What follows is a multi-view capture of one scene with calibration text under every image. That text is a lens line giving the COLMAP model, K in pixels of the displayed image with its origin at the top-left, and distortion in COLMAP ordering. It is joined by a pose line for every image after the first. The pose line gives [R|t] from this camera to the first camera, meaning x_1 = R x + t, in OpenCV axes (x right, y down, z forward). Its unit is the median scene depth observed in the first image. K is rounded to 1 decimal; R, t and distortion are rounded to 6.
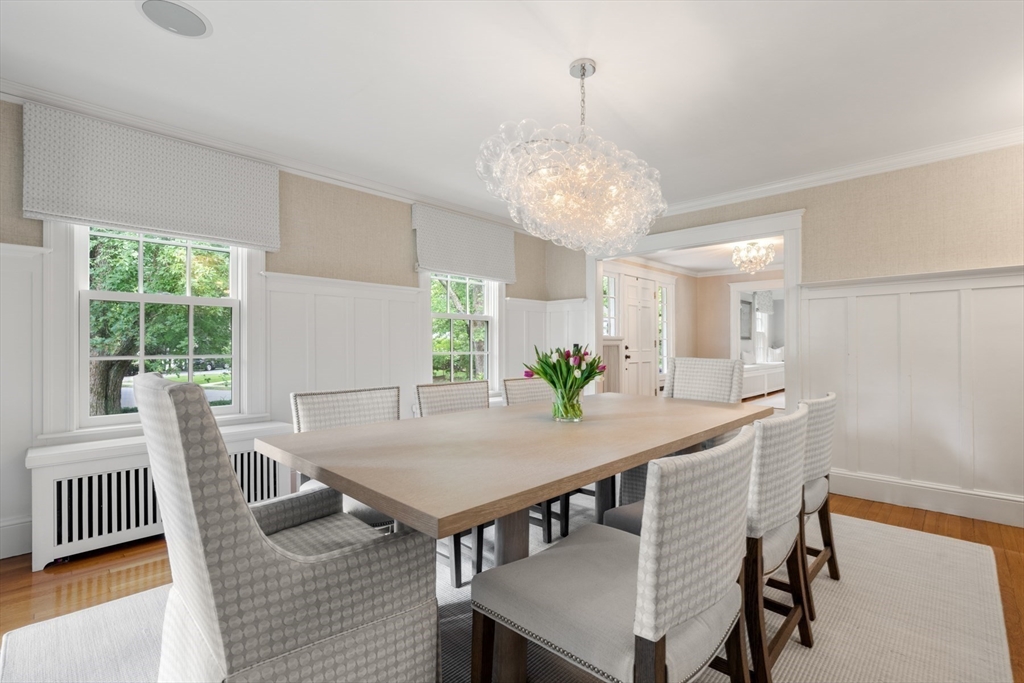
lens RADIAL K [[456.1, 0, 515.1], [0, 456.1, 343.1], [0, 0, 1]] dist [-0.001757, -0.000682]
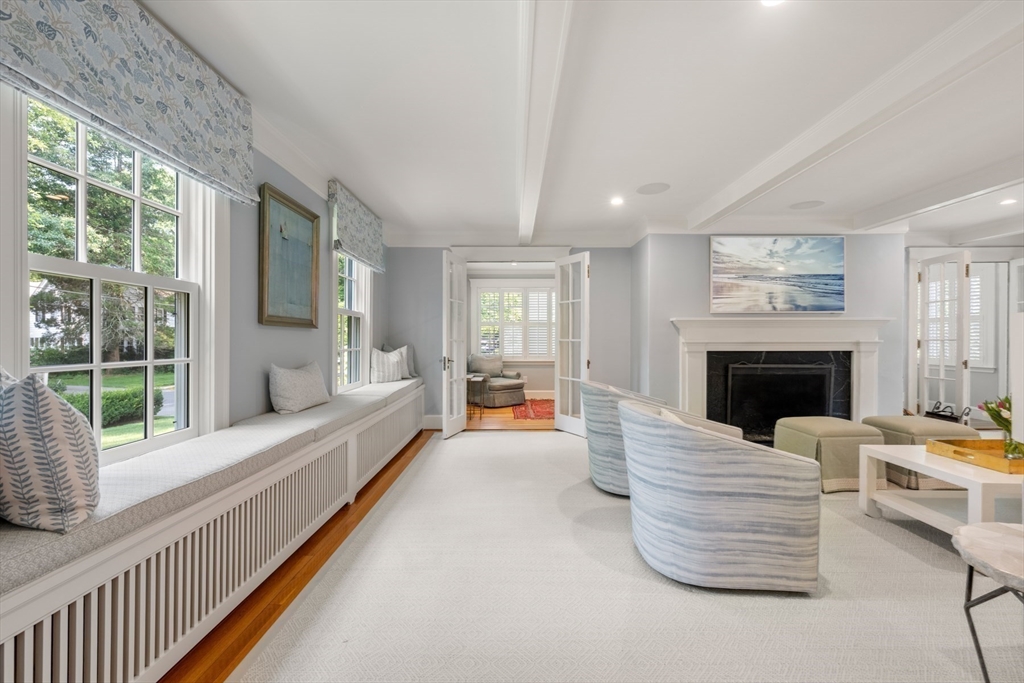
lens RADIAL K [[435.6, 0, 509.7], [0, 435.6, 341.8], [0, 0, 1]] dist [-0.000784, -0.000116]
pose [[0.726862, 0.004063, 0.686772, 0.396989], [-0.009011, 0.999953, 0.003622, -0.000447], [-0.686725, -0.008821, 0.726864, 0.662639]]
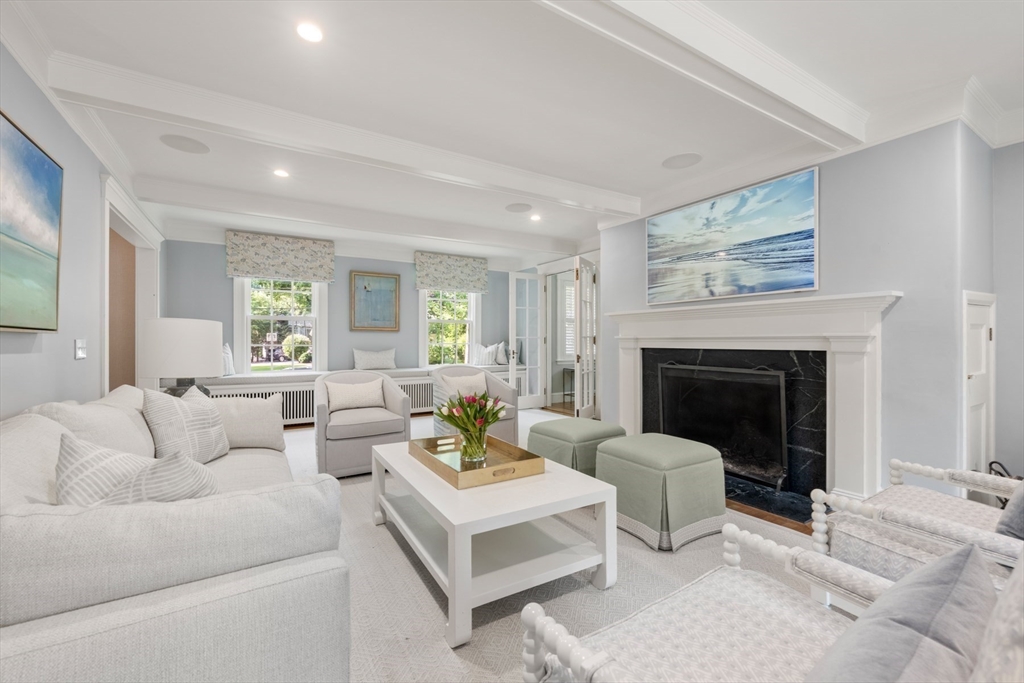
lens RADIAL K [[435.6, 0, 512.4], [0, 435.6, 339.0], [0, 0, 1]] dist [-0.000784, -0.000116]
pose [[0.966030, 0.001530, -0.258425, 0.834817], [0.000241, 0.999977, 0.006823, -0.002086], [0.258429, -0.006653, 0.966007, 0.432412]]
